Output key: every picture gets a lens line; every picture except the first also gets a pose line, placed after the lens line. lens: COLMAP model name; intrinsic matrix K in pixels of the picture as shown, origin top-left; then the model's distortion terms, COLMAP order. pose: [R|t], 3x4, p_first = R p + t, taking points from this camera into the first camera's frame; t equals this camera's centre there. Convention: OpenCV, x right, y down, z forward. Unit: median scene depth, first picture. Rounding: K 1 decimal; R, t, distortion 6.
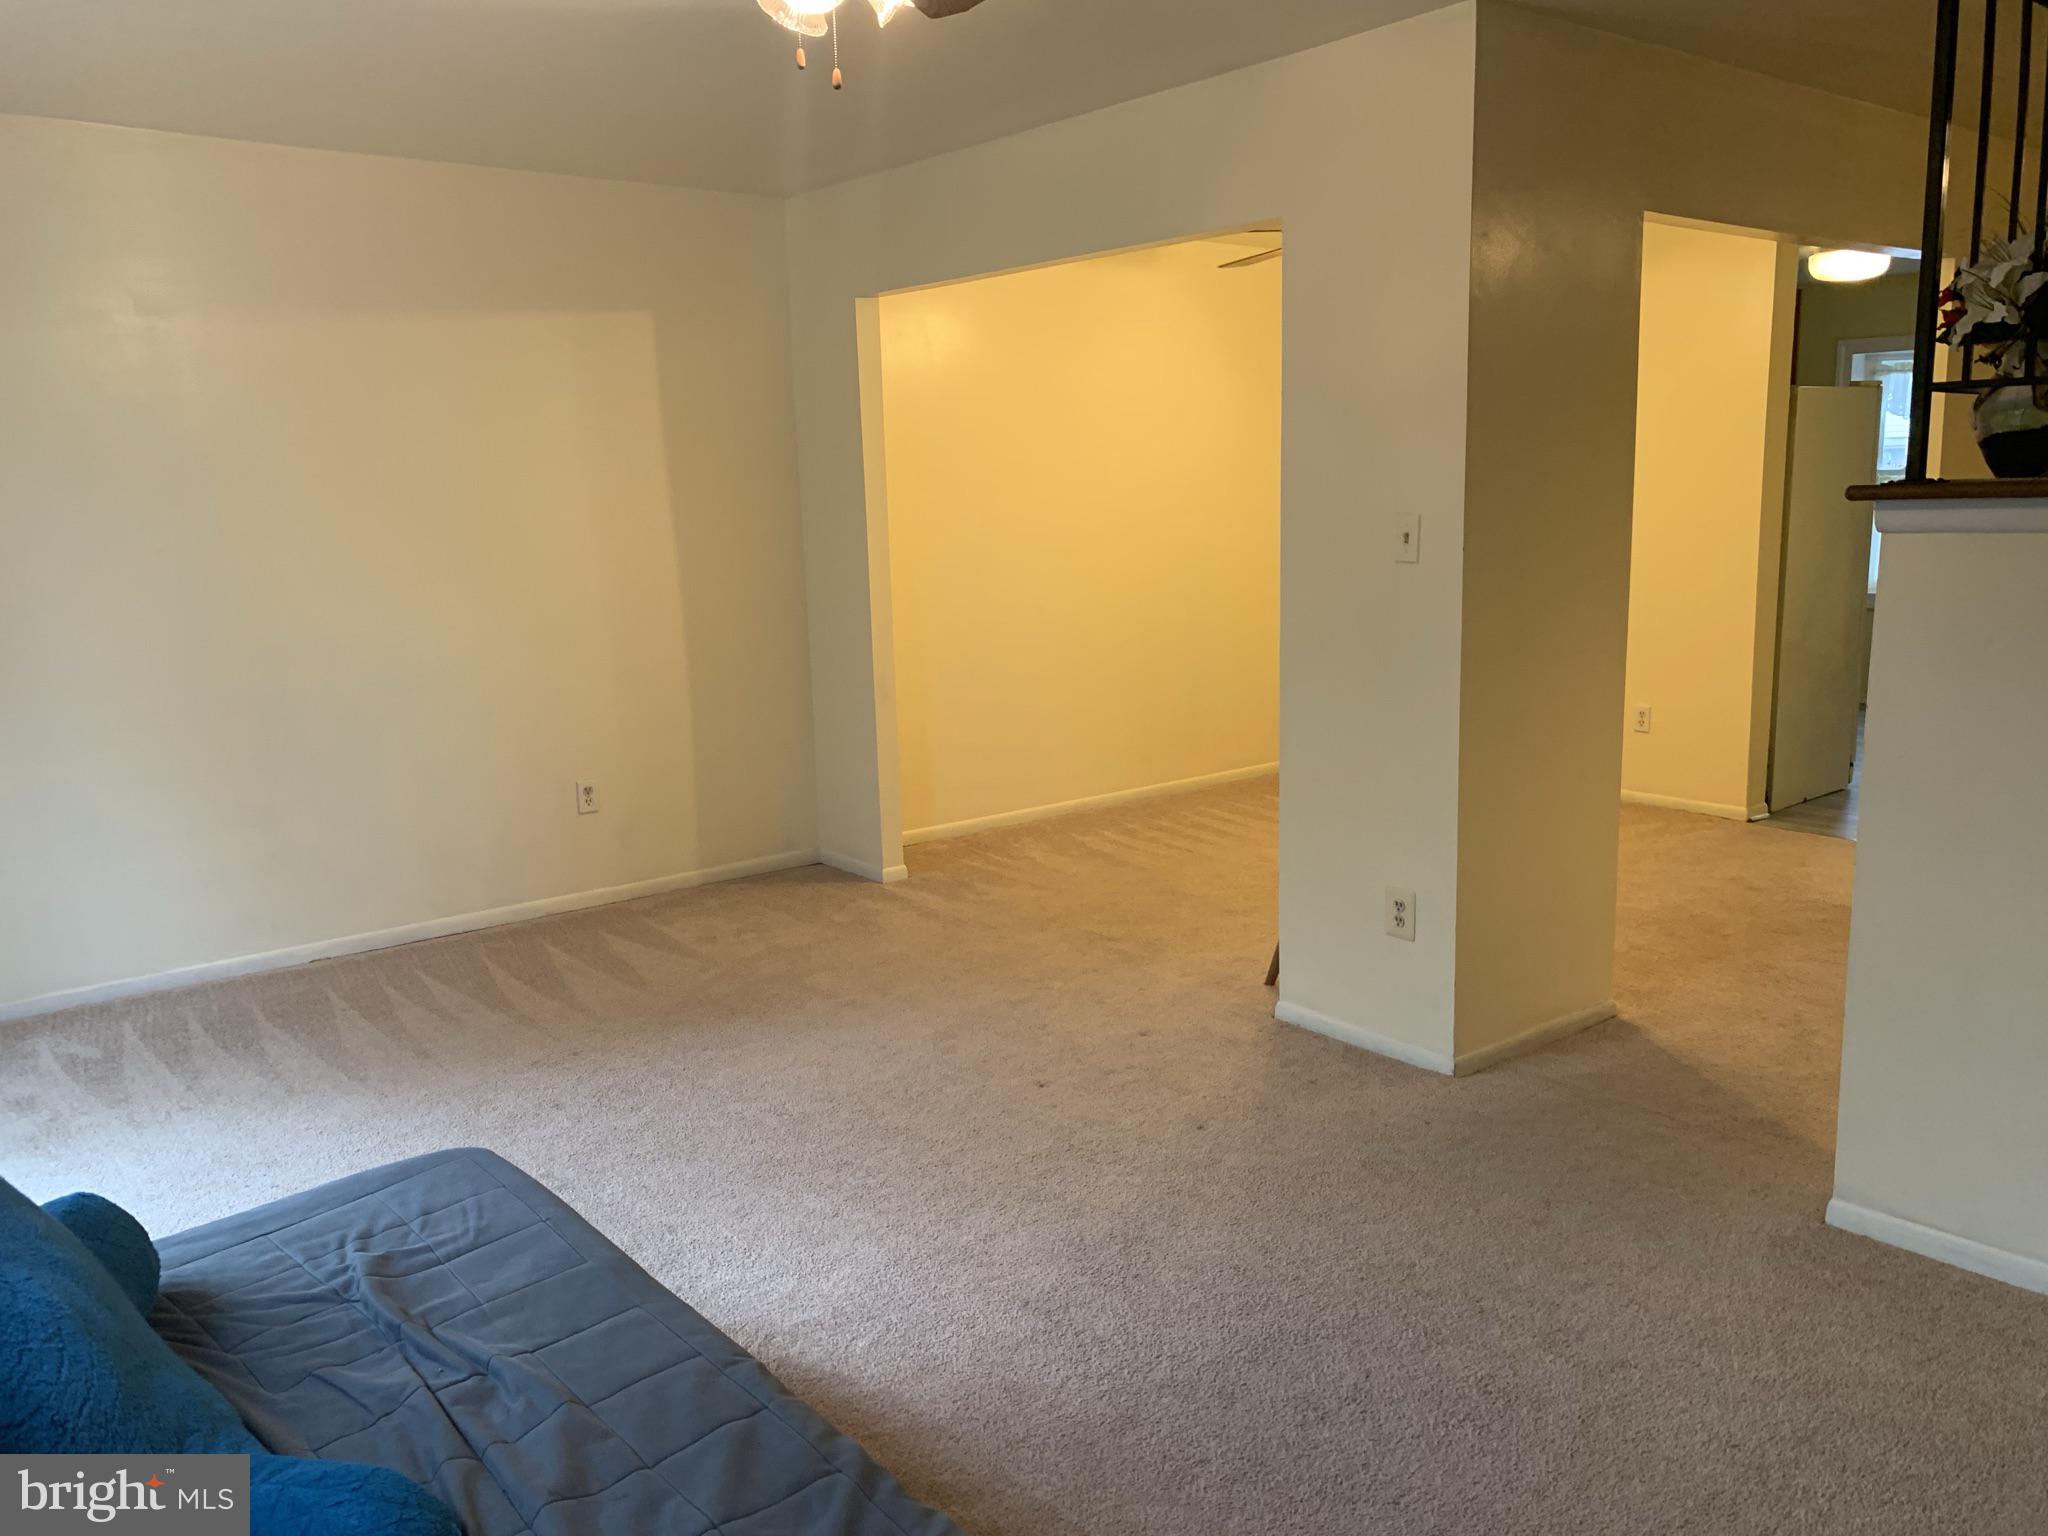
lens RADIAL K [[1578.6, 0, 1024.0], [0, 1578.6, 768.0], [0, 0, 1]] dist [0.049990, -0.062339]
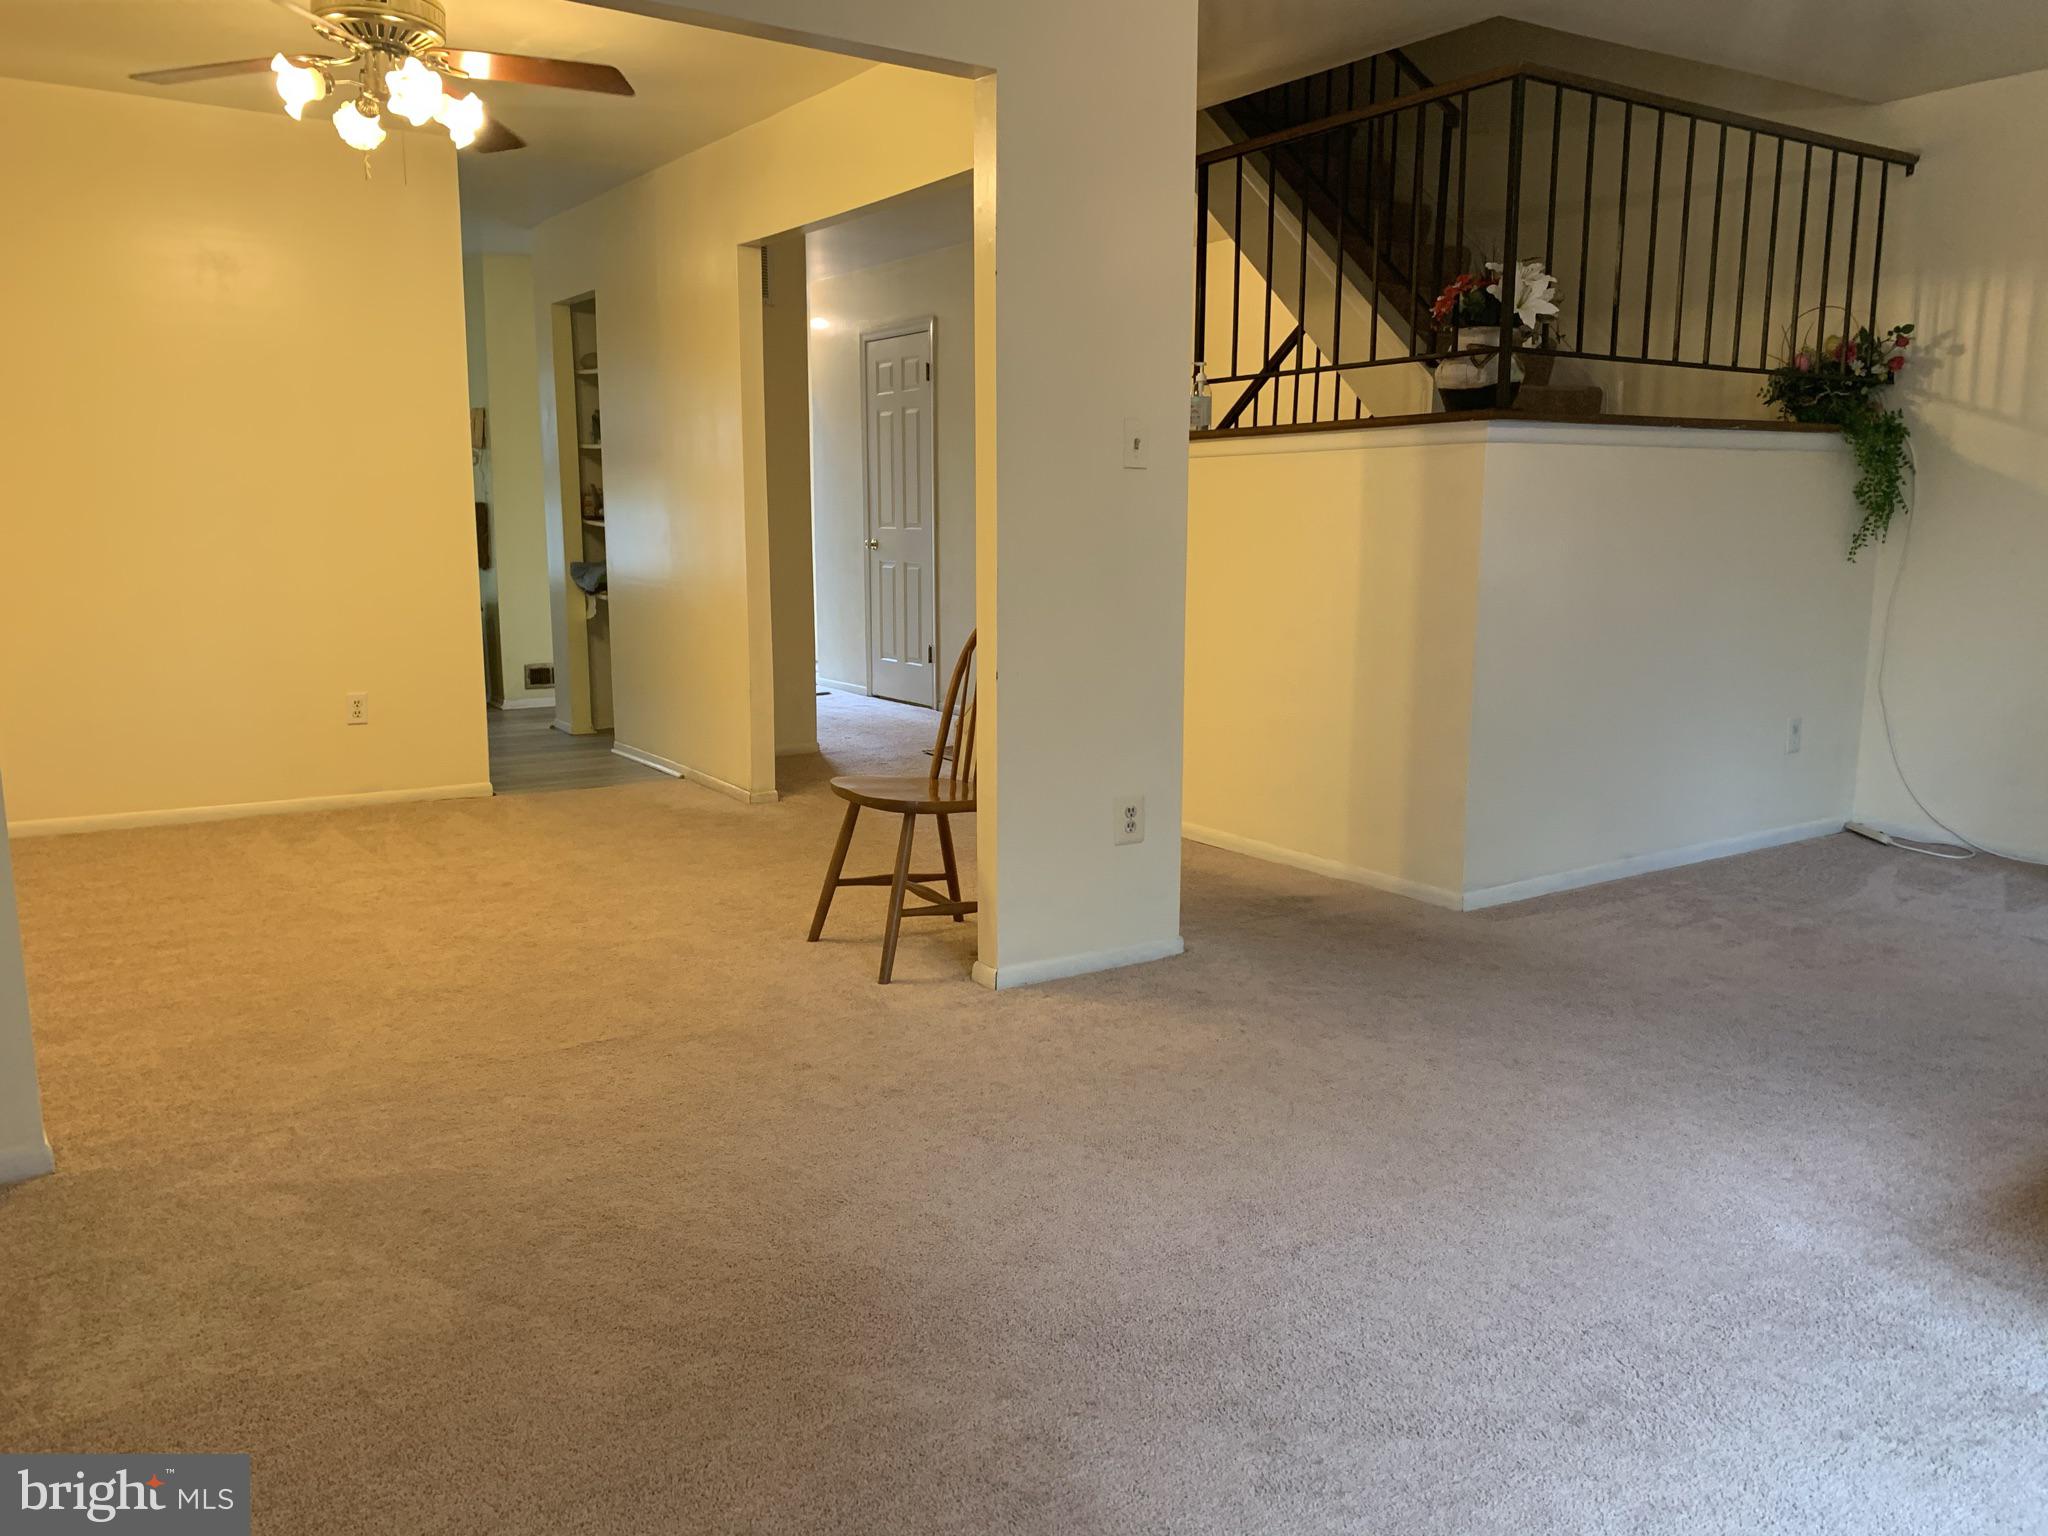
lens RADIAL K [[1578.6, 0, 1024.0], [0, 1578.6, 768.0], [0, 0, 1]] dist [0.049990, -0.062339]
pose [[0.104119, -0.134648, 0.985408, -0.752930], [0.163551, 0.979623, 0.116577, -0.069410], [-0.981025, 0.149026, 0.124019, 0.910070]]
